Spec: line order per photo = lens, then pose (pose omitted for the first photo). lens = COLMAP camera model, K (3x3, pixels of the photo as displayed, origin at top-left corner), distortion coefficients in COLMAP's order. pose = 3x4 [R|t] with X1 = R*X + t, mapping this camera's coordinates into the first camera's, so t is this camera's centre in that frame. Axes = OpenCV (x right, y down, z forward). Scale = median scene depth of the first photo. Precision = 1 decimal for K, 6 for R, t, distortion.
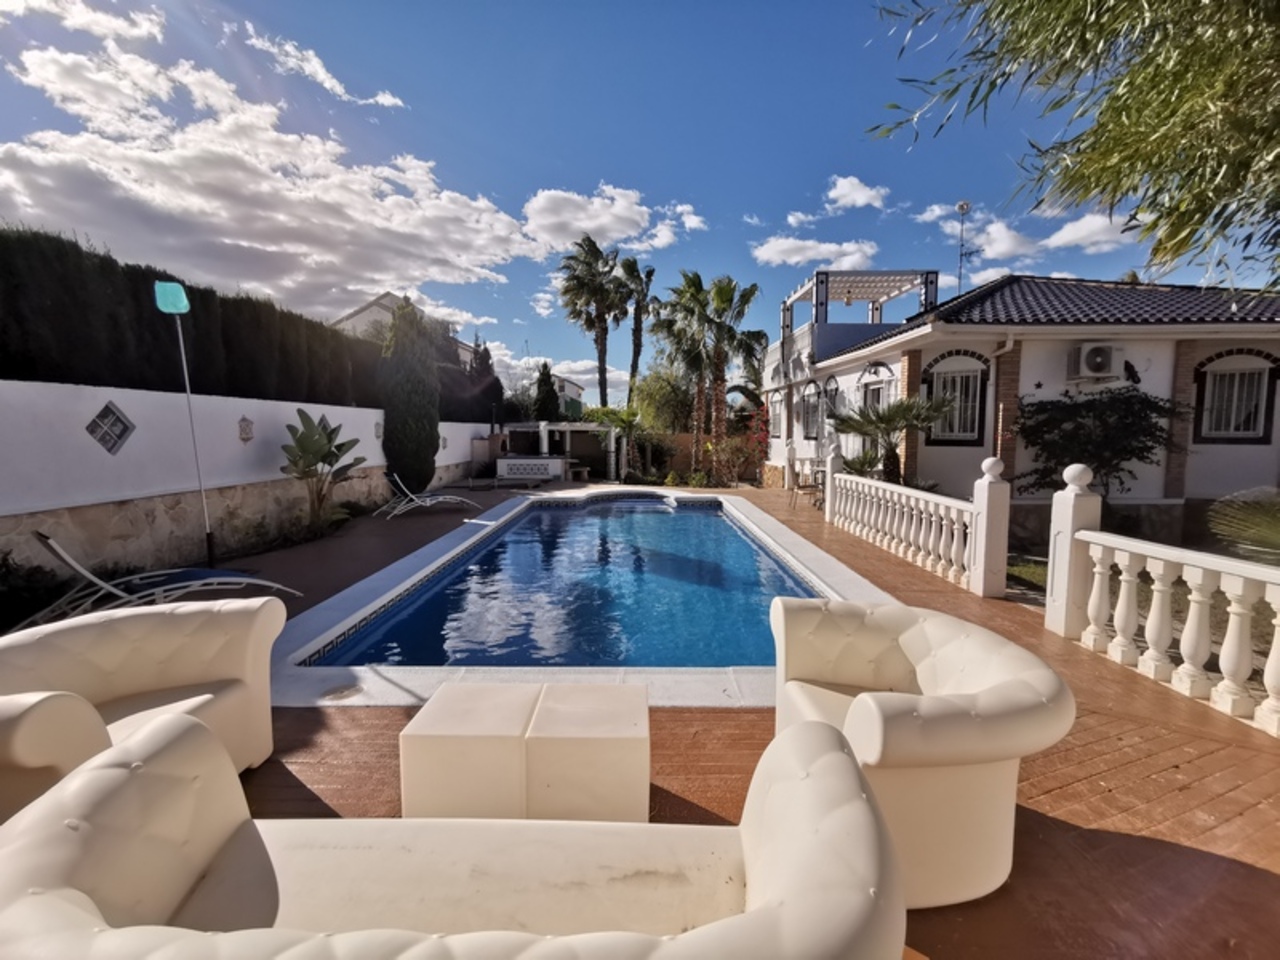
lens RADIAL K [[604.1, 0, 627.2], [0, 604.1, 478.2], [0, 0, 1]] dist [-0.005527, -0.000233]
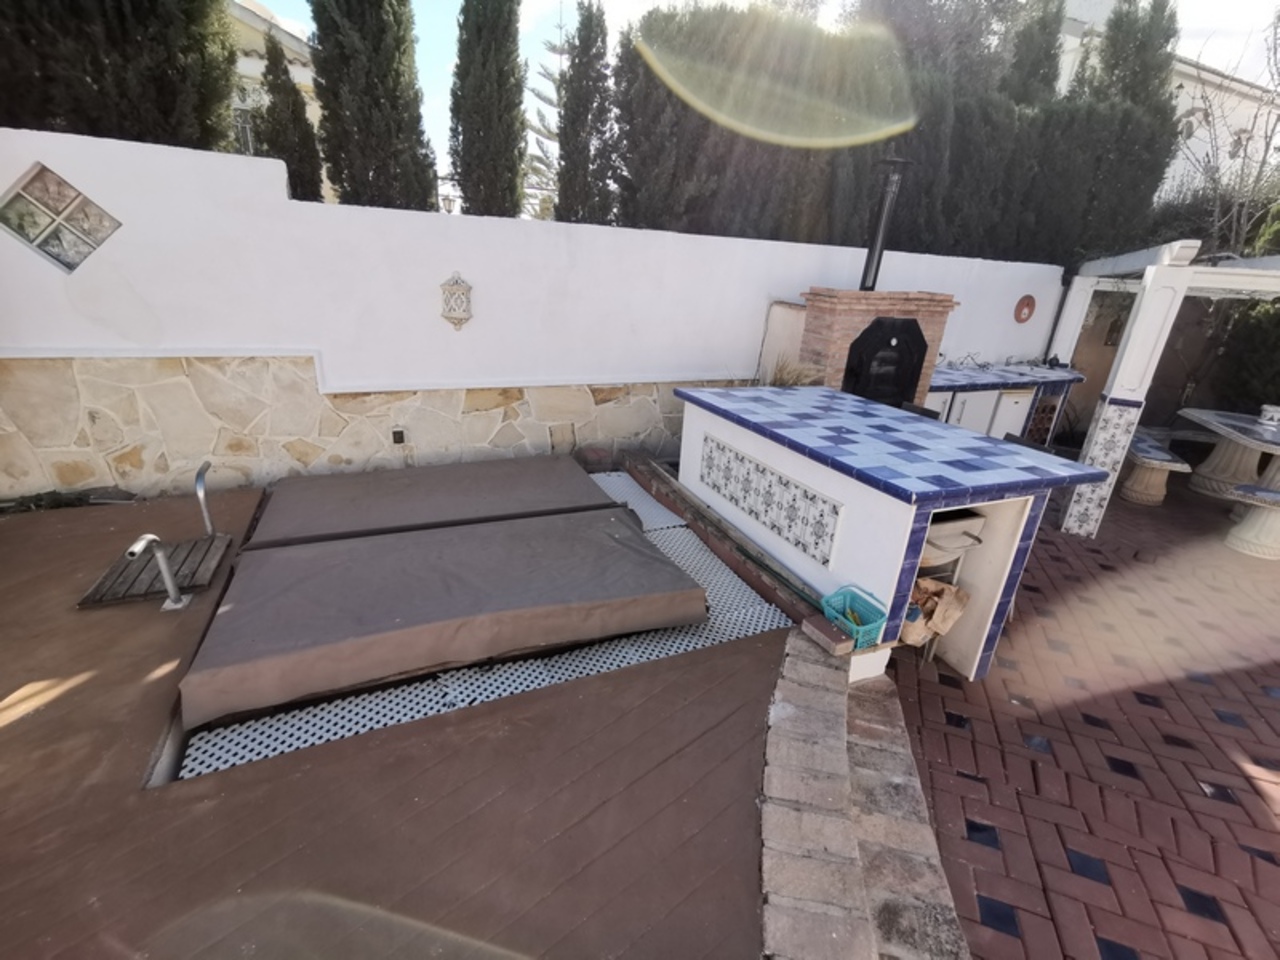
lens RADIAL K [[590.8, 0, 639.0], [0, 590.8, 478.2], [0, 0, 1]] dist [-0.007403, 0.012171]
pose [[0.430784, 0.326263, -0.841414, -0.036389], [-0.125052, 0.944947, 0.302385, -0.089380], [0.893749, -0.025042, 0.447868, 1.147446]]
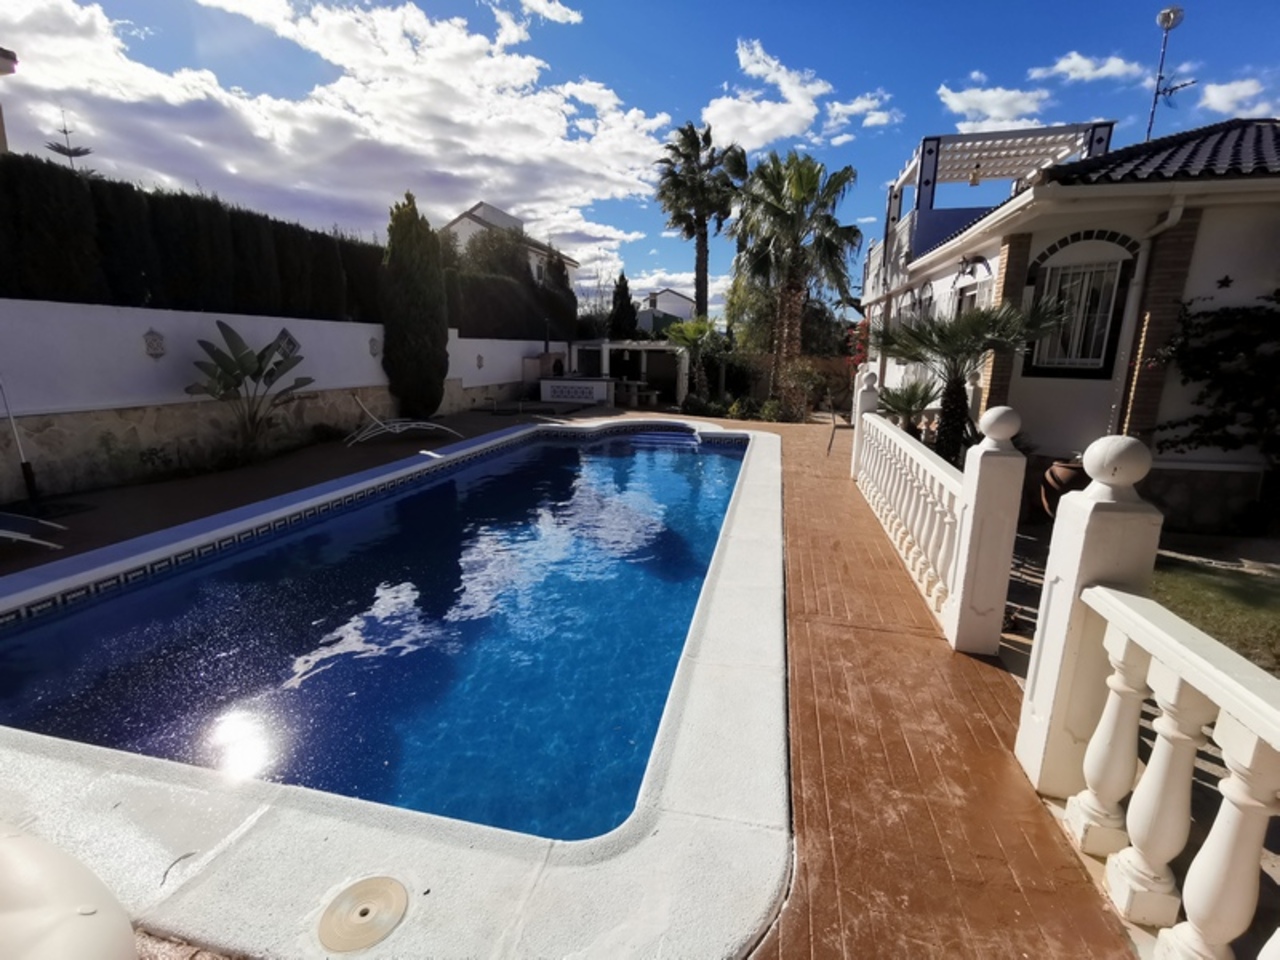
lens RADIAL K [[590.8, 0, 639.0], [0, 590.8, 478.2], [0, 0, 1]] dist [-0.007403, 0.012171]
pose [[0.973367, 0.058226, -0.221736, 0.190107], [-0.027758, 0.990026, 0.138122, -0.016237], [0.227567, -0.128289, 0.965275, 0.187619]]
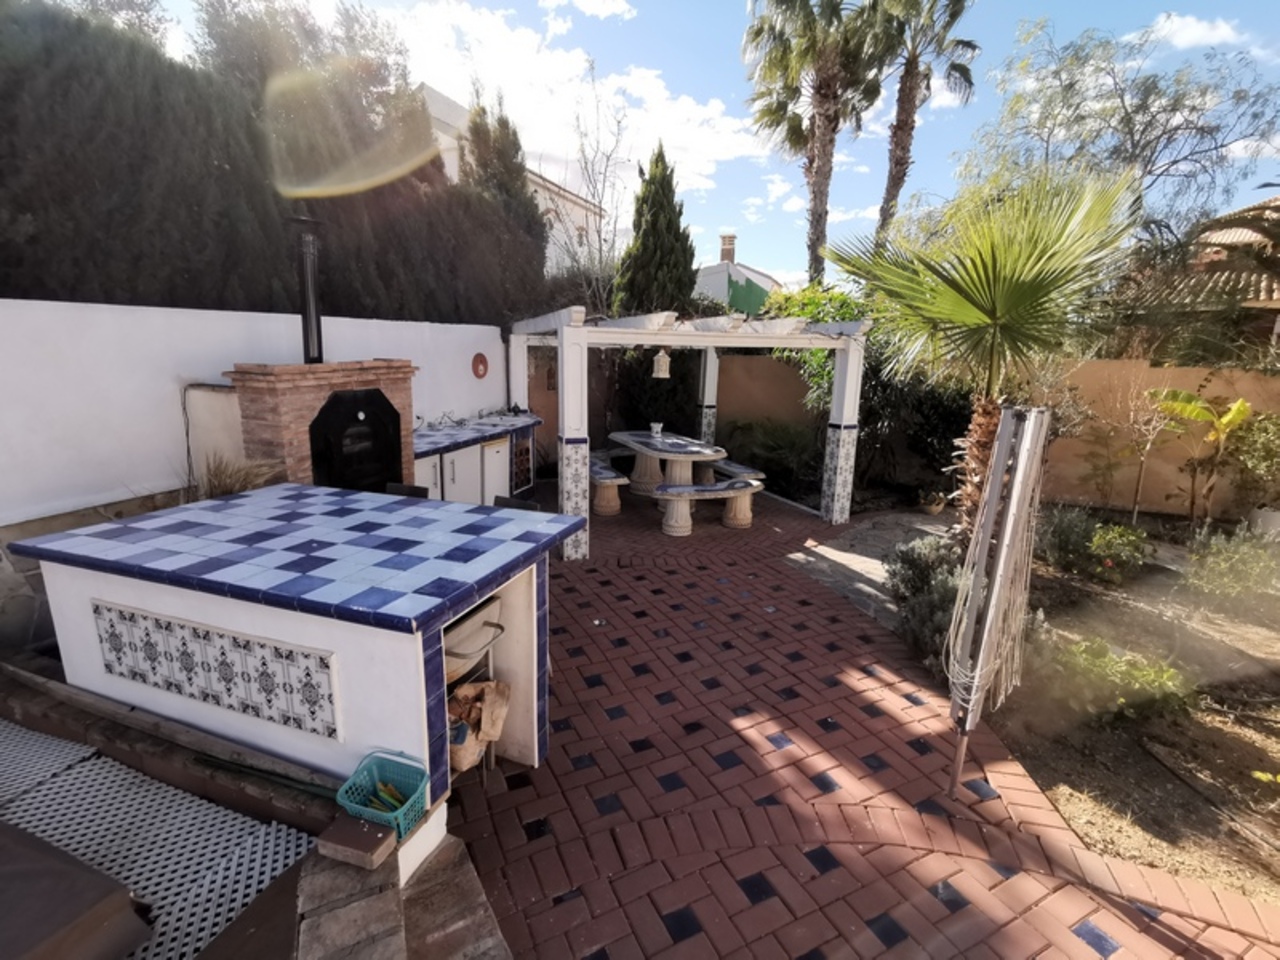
lens RADIAL K [[590.8, 0, 639.0], [0, 590.8, 478.2], [0, 0, 1]] dist [-0.007403, 0.012171]
pose [[0.952565, 0.071644, -0.295783, -0.056423], [-0.028352, 0.988560, 0.148140, -0.096627], [0.303012, -0.132727, 0.943699, 1.185595]]
